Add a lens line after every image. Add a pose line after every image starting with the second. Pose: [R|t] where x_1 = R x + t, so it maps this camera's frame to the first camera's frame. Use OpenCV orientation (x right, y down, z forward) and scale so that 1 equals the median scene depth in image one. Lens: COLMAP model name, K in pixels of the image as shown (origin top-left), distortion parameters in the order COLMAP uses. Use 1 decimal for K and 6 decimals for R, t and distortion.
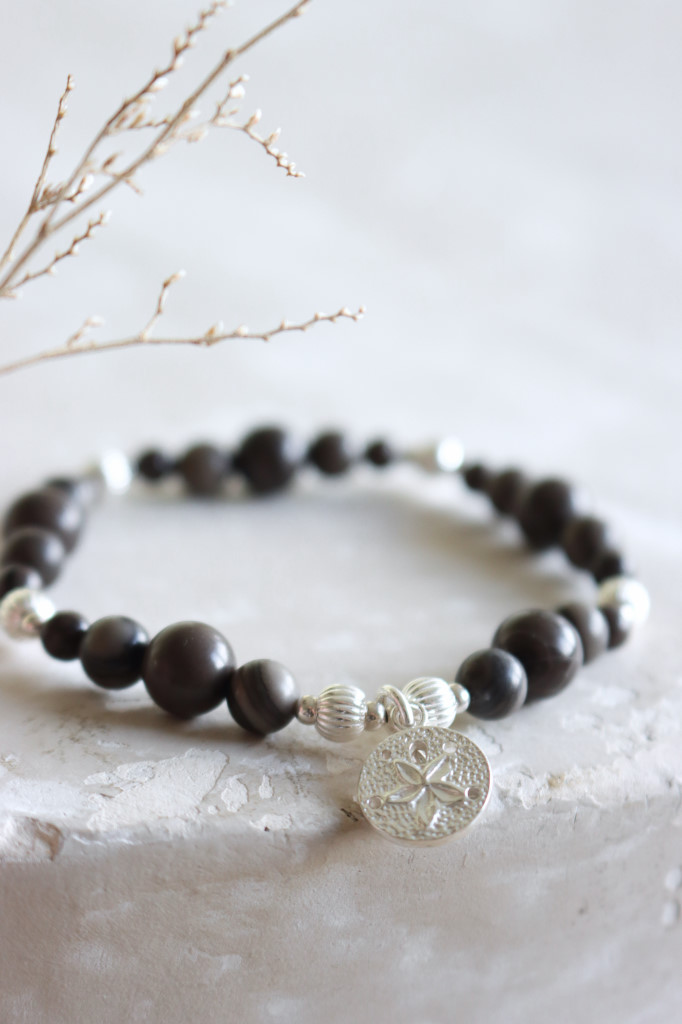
lens RADIAL K [[2146.8, 0, 341.7], [0, 2146.8, 511.6], [0, 0, 1]] dist [0.009789, 0.000000]
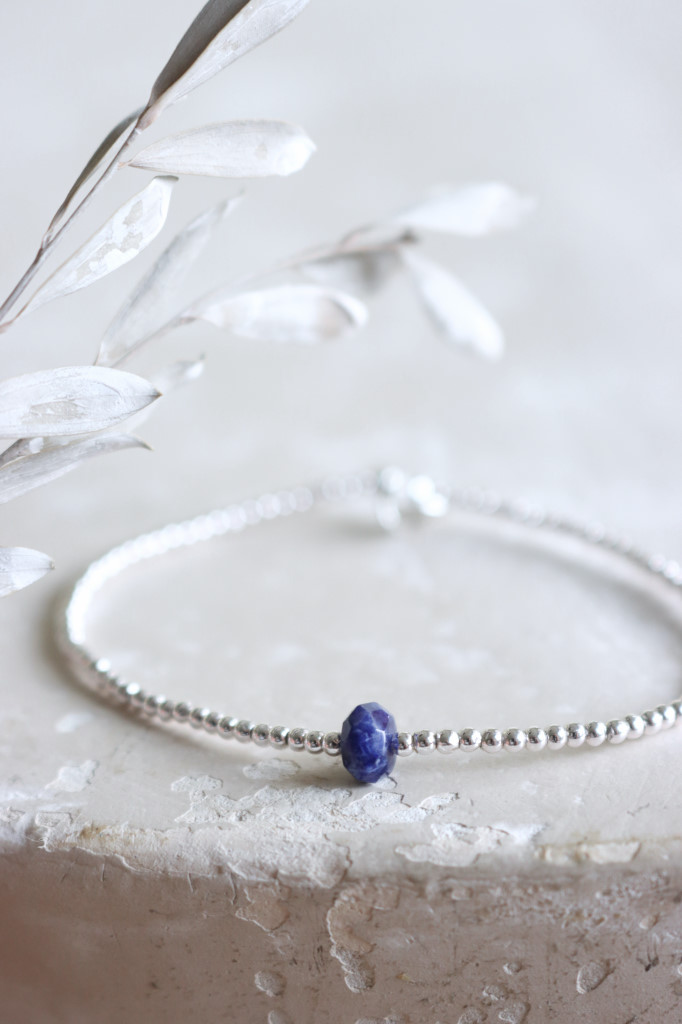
lens RADIAL K [[2508.0, 0, 337.0], [0, 2508.0, 512.6], [0, 0, 1]] dist [0.028669, 0.000000]
pose [[0.764693, 0.158831, -0.624514, 0.845612], [-0.151859, 0.986270, 0.064890, -0.098556], [0.626246, 0.045218, 0.778313, 0.214836]]
